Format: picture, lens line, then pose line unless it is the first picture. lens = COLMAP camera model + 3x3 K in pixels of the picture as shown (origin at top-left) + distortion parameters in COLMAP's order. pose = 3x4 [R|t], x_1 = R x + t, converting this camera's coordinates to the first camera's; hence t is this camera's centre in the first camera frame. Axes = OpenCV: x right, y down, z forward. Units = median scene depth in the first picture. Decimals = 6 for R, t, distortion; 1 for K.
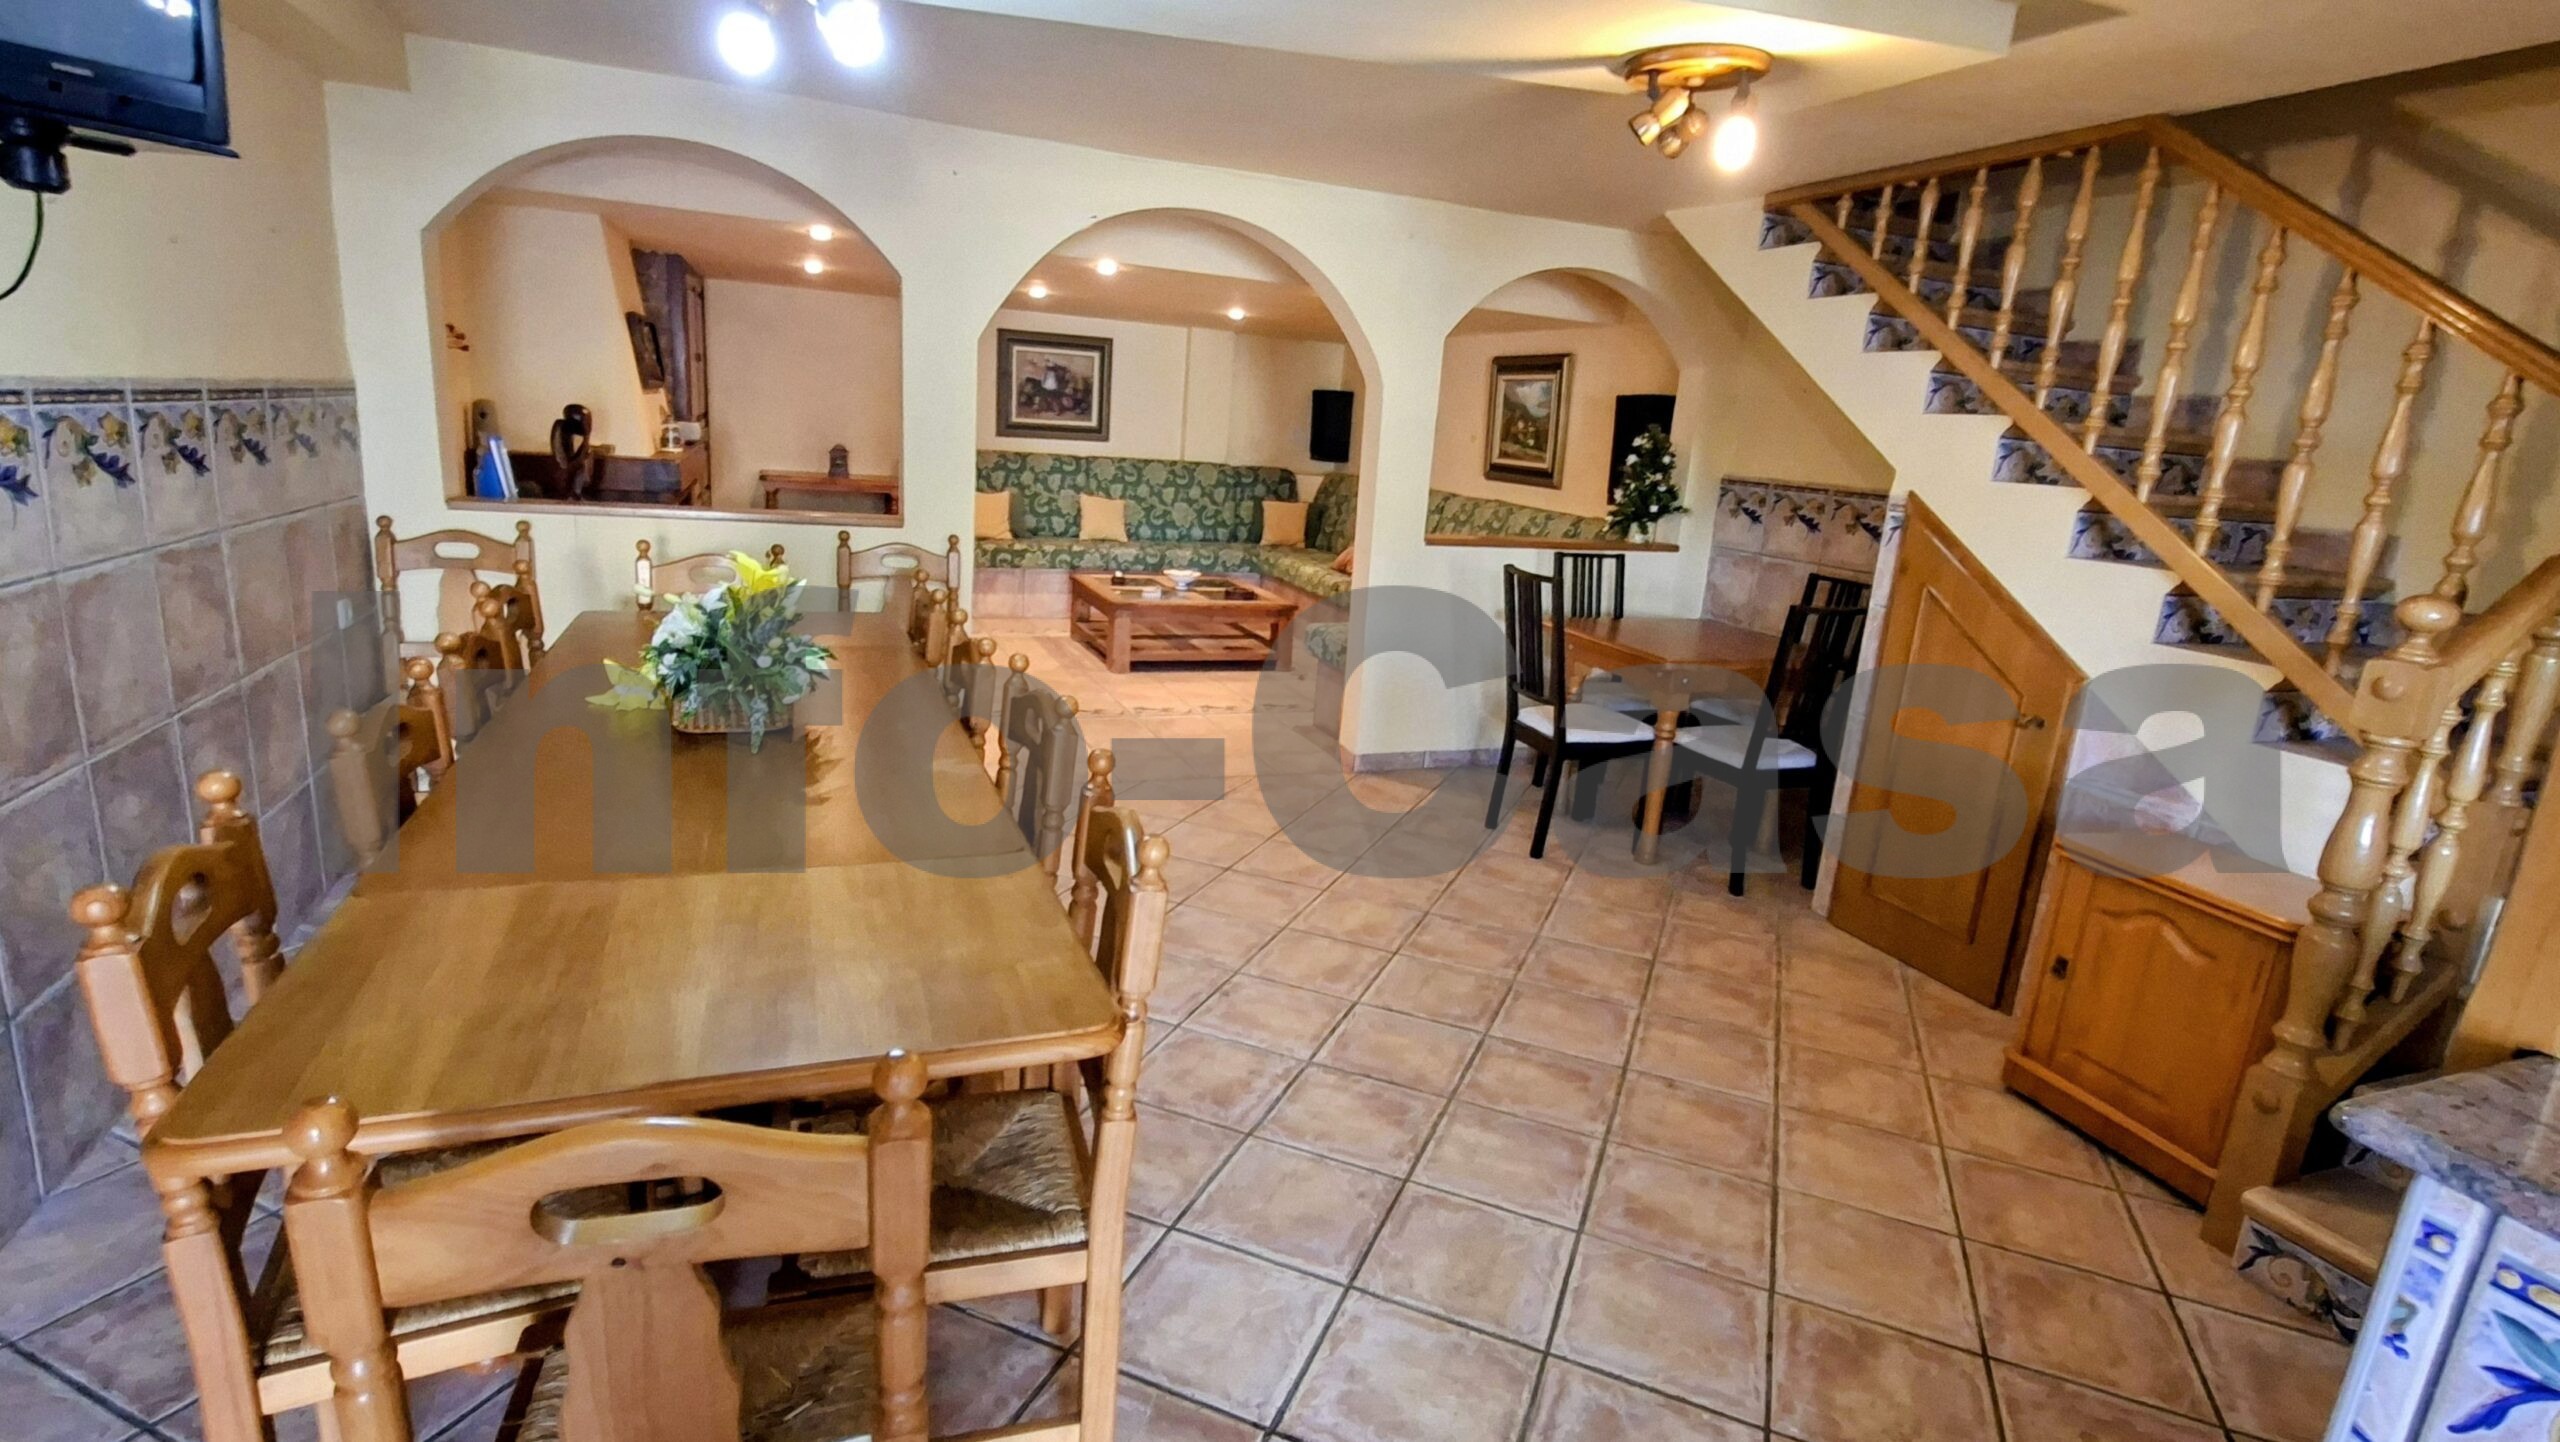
lens RADIAL K [[1258.7, 0, 1292.5], [0, 1258.7, 719.4], [0, 0, 1]] dist [-0.010902, 0.000462]
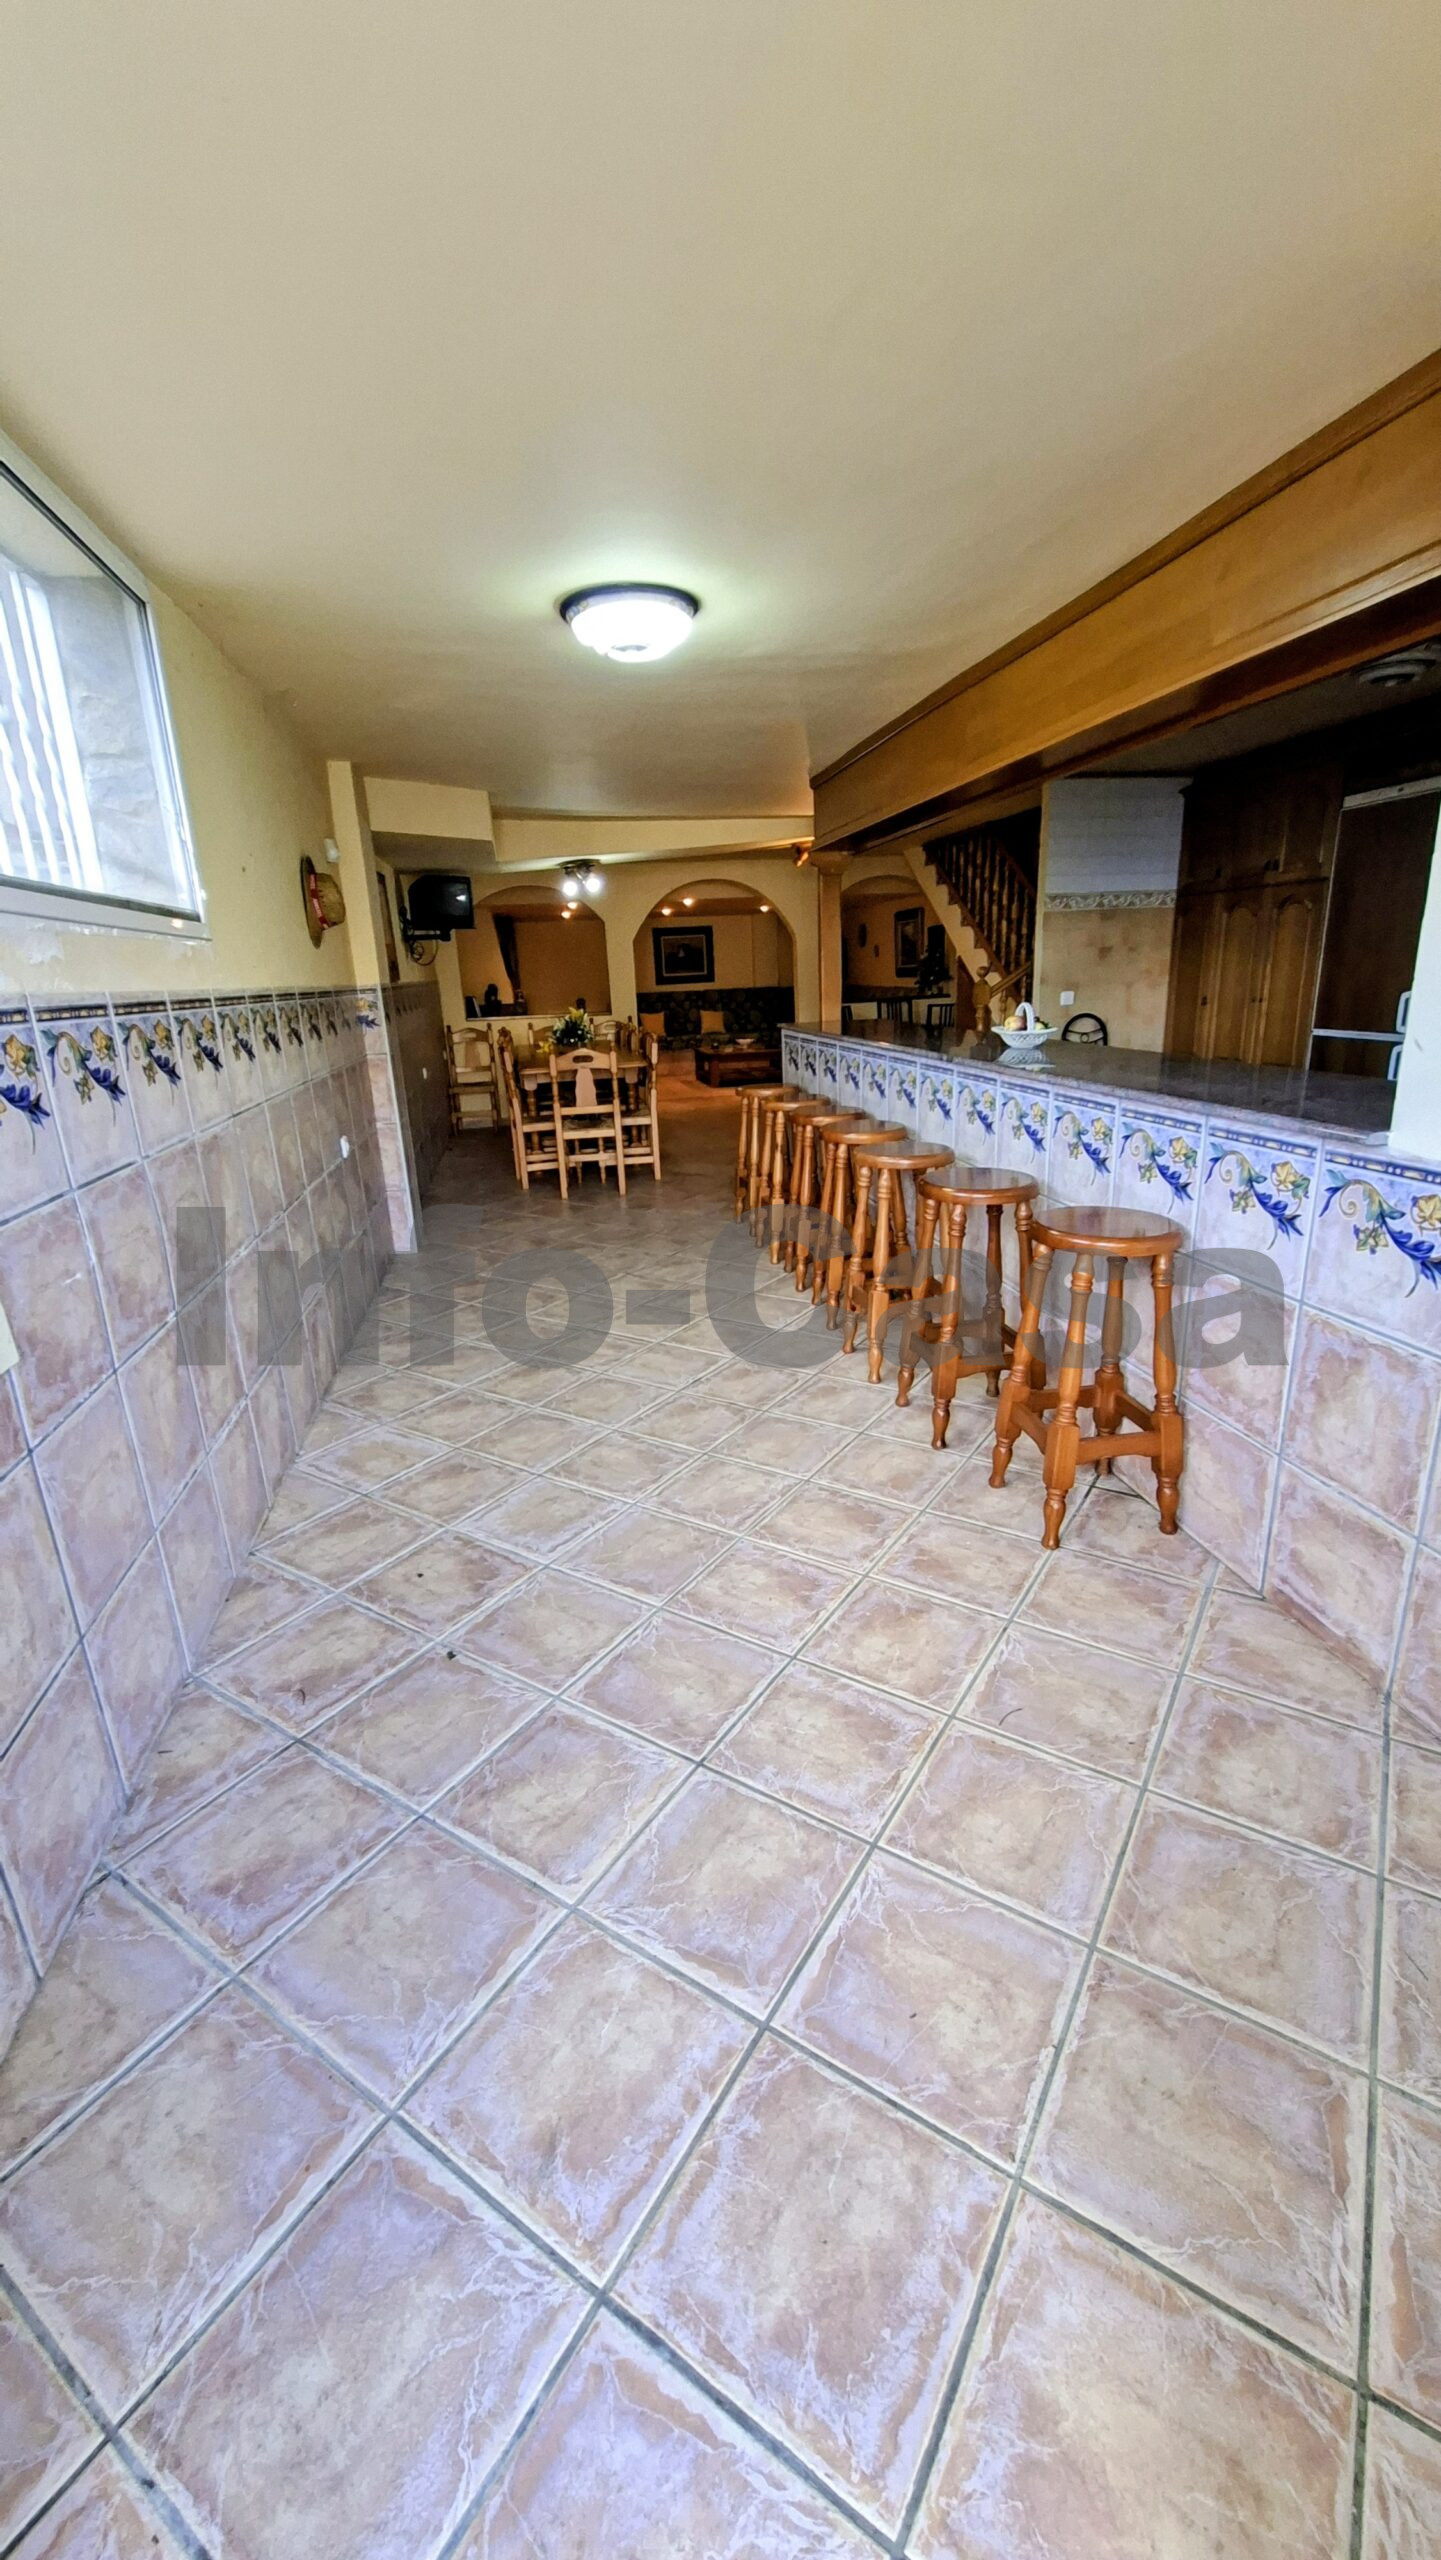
lens RADIAL K [[1024.9, 0, 720.3], [0, 1024.9, 1282.7], [0, 0, 1]] dist [-0.003410, 0.000103]
pose [[0.975570, -0.052562, -0.213310, 0.187975], [0.065416, 0.996415, 0.053653, 0.166471], [0.209725, -0.066296, 0.975510, -0.596576]]
